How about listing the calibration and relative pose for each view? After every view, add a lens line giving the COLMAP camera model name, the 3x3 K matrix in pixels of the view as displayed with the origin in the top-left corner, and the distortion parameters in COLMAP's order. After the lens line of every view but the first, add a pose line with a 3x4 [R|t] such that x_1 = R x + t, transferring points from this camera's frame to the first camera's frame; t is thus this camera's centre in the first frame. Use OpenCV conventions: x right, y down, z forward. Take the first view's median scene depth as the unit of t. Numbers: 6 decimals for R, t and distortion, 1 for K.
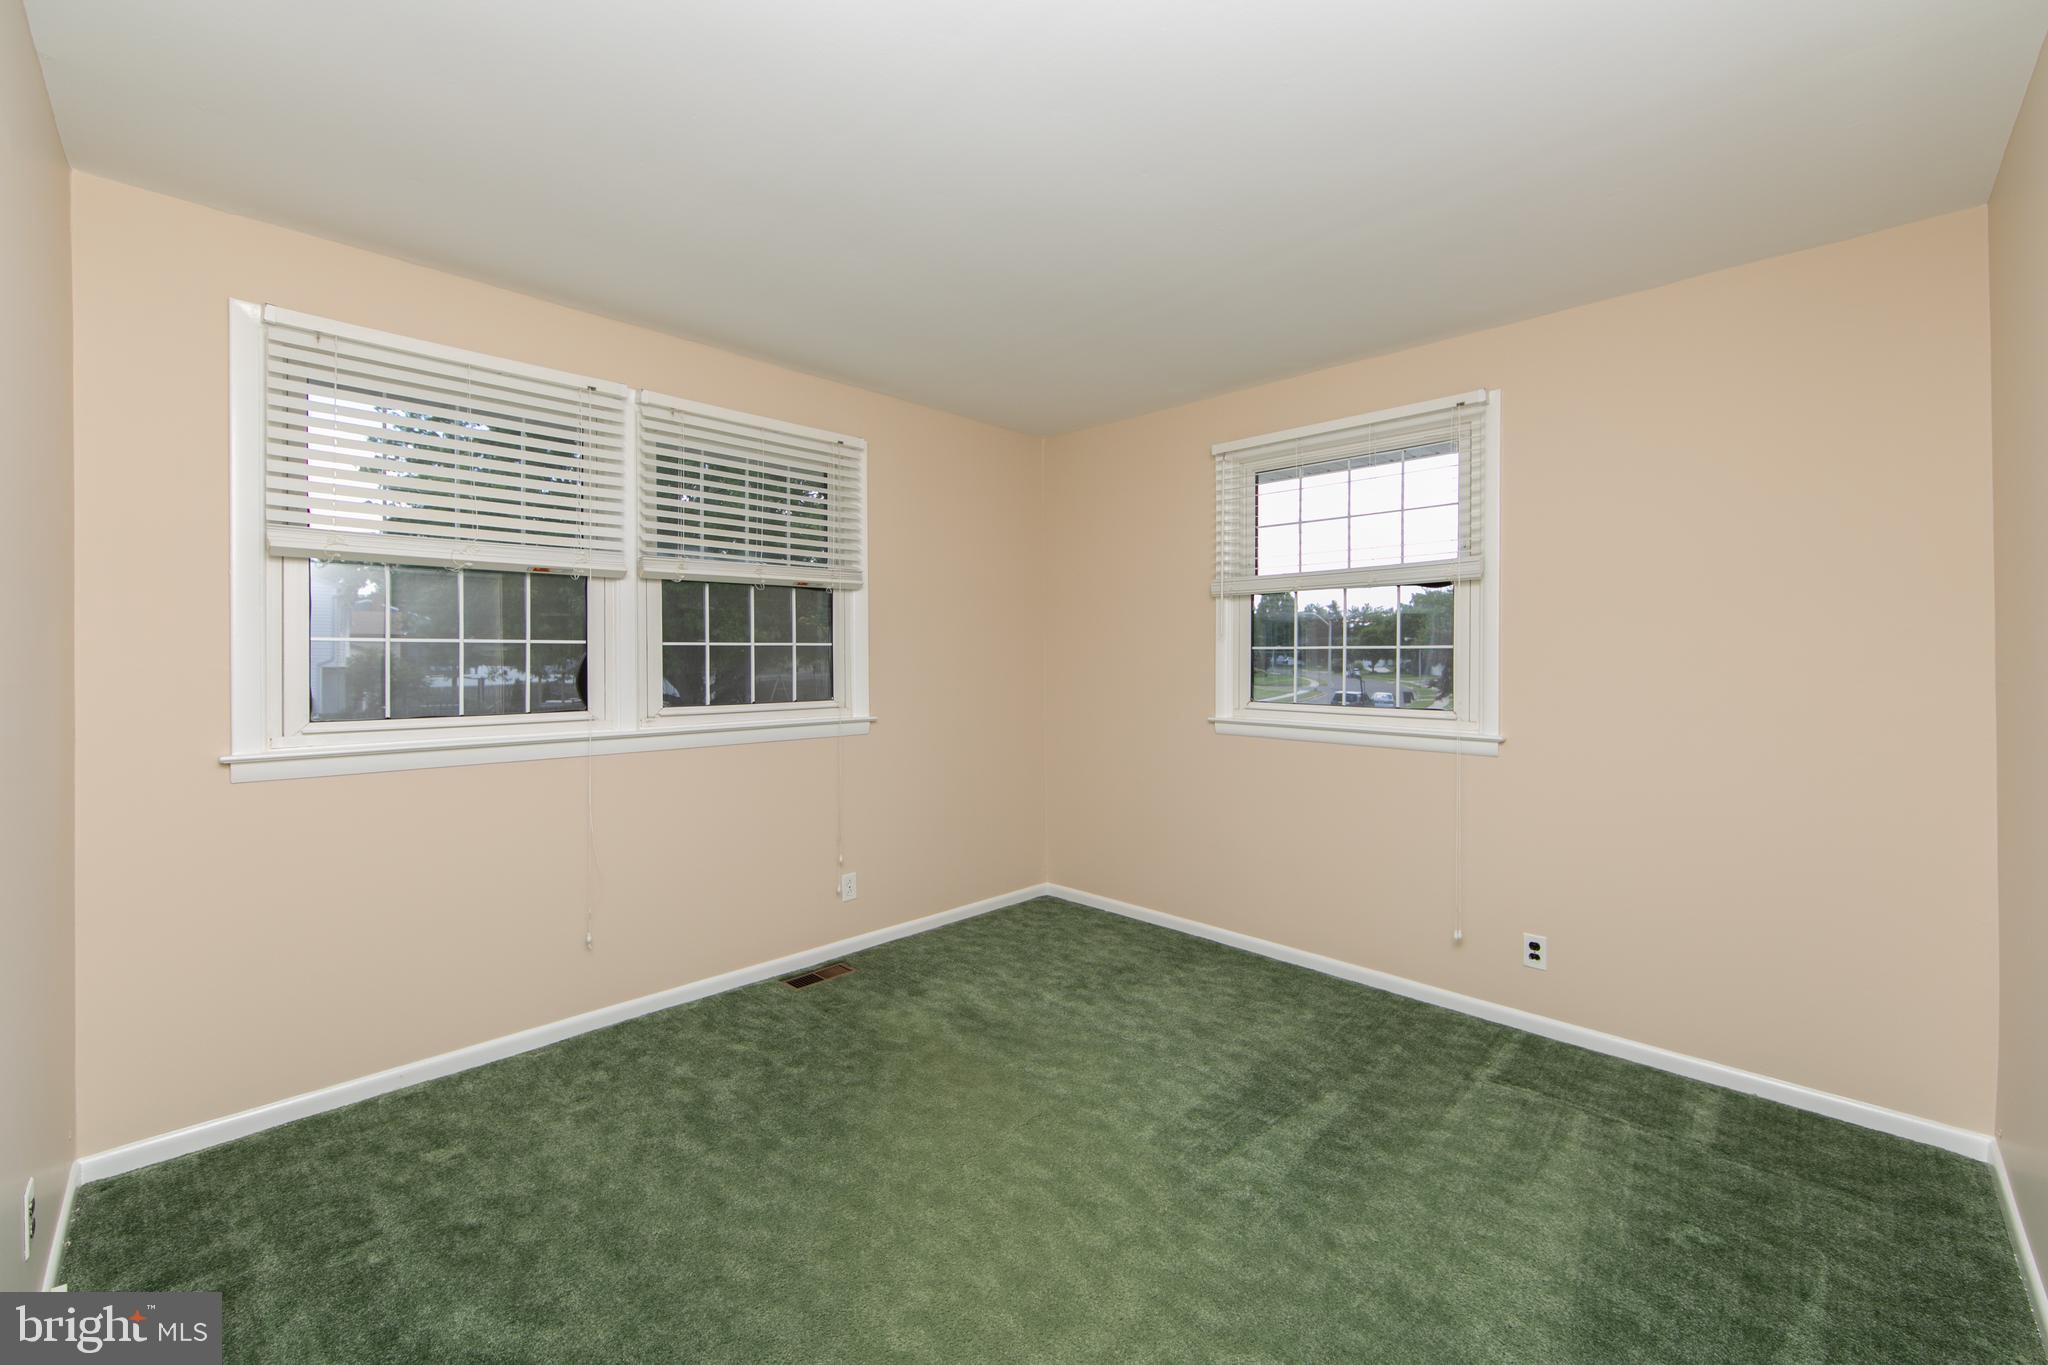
lens RADIAL K [[803.3, 0, 1032.3], [0, 803.3, 683.0], [0, 0, 1]] dist [-0.001968, -0.000164]
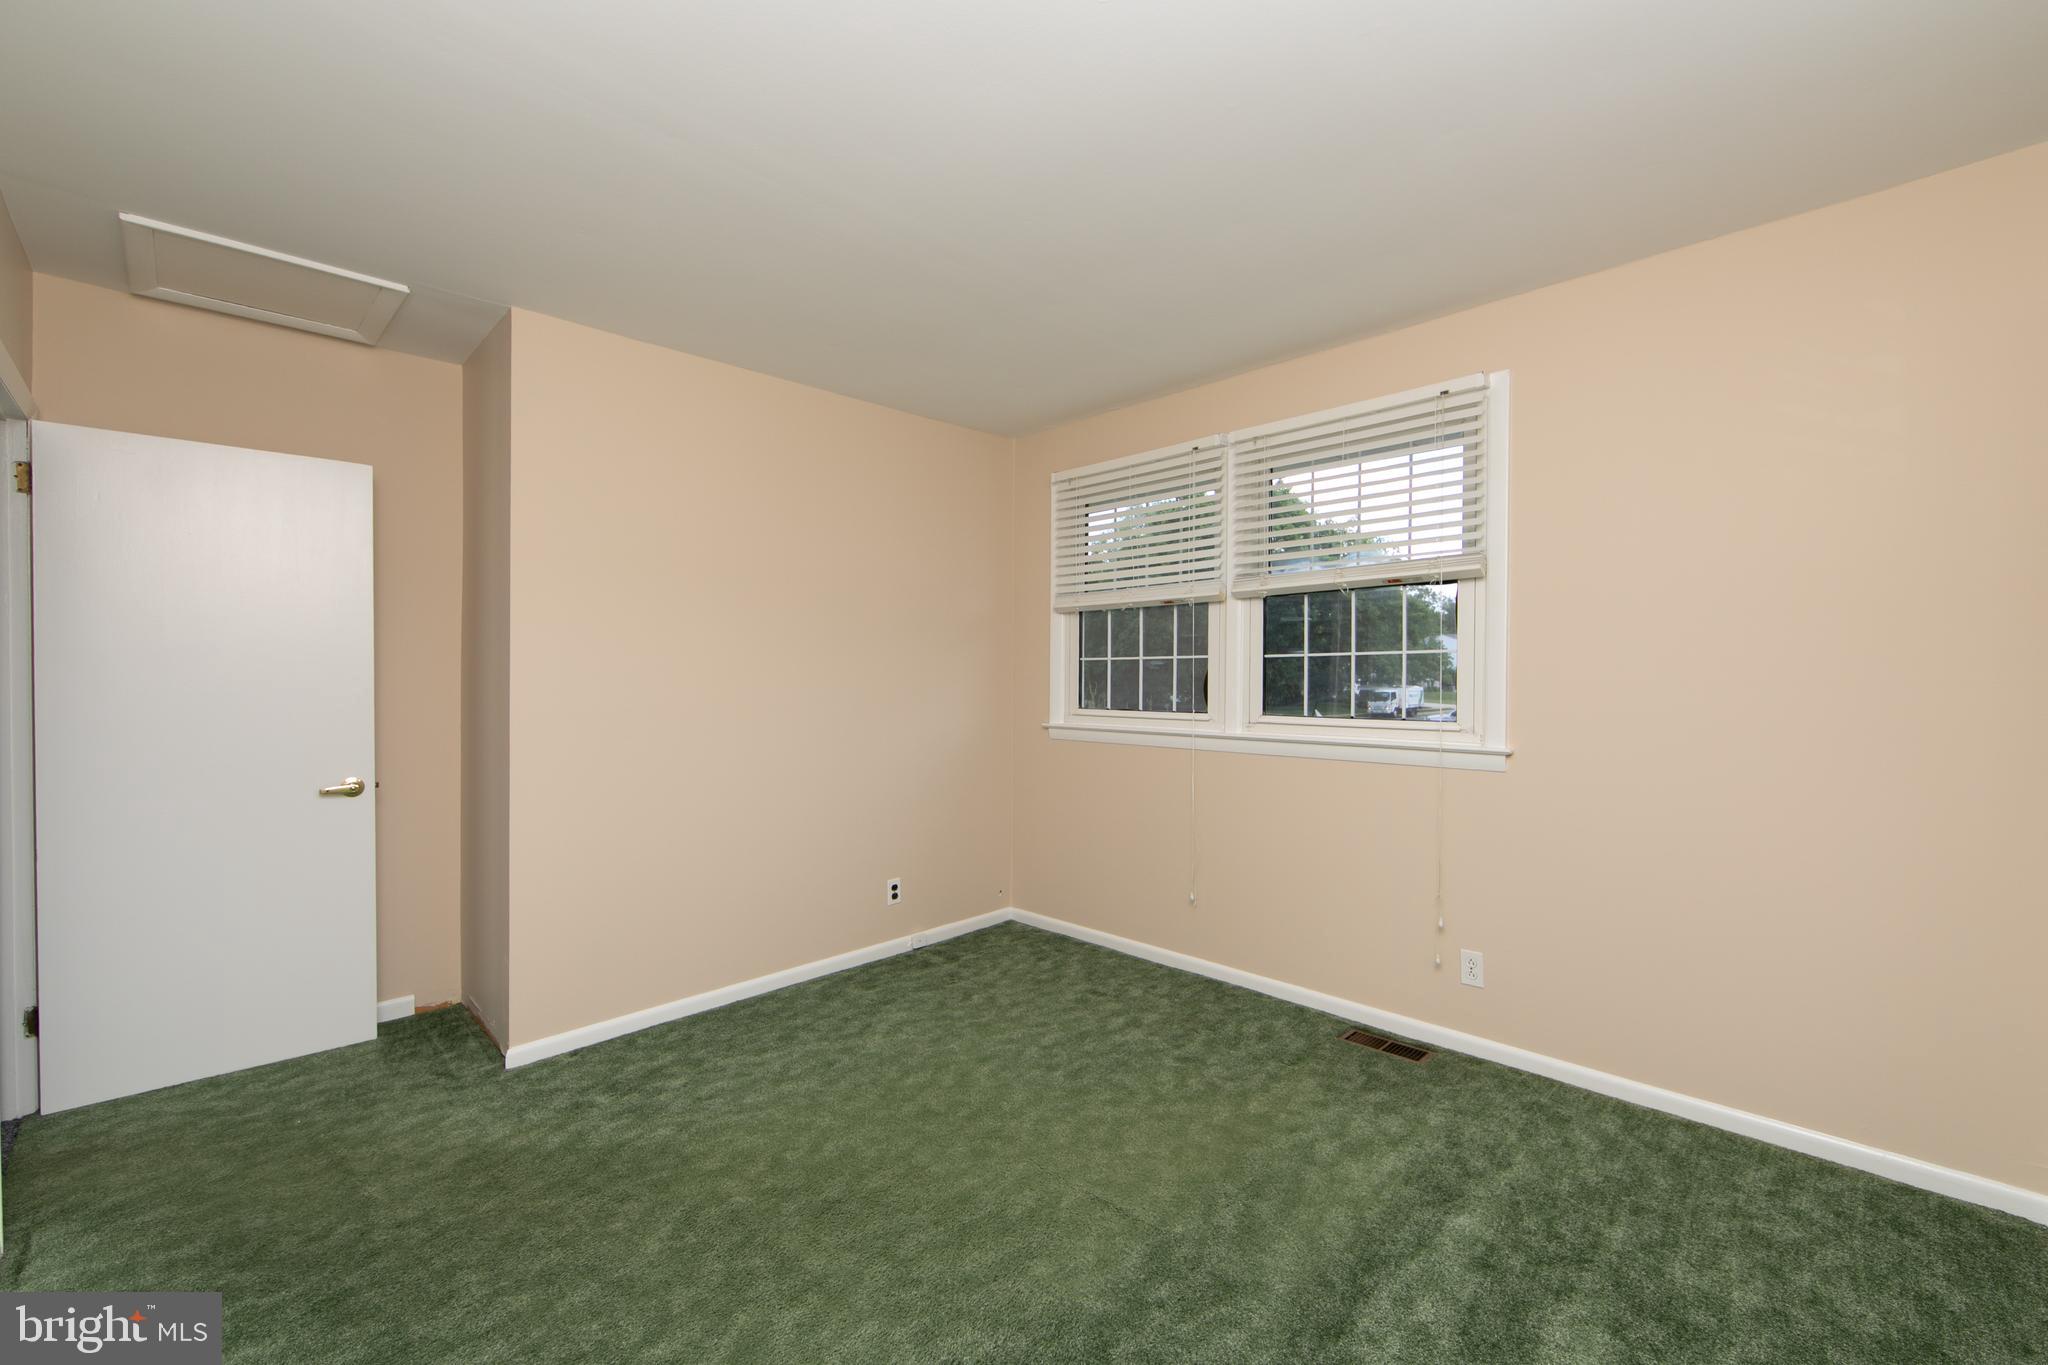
lens RADIAL K [[835.6, 0, 1019.8], [0, 835.6, 699.8], [0, 0, 1]] dist [0.000956, -0.000027]
pose [[-0.004529, 0.036512, -0.999323, 0.701970], [-0.023865, 0.999045, 0.036610, -0.024674], [0.999705, 0.024014, -0.003653, 0.710761]]
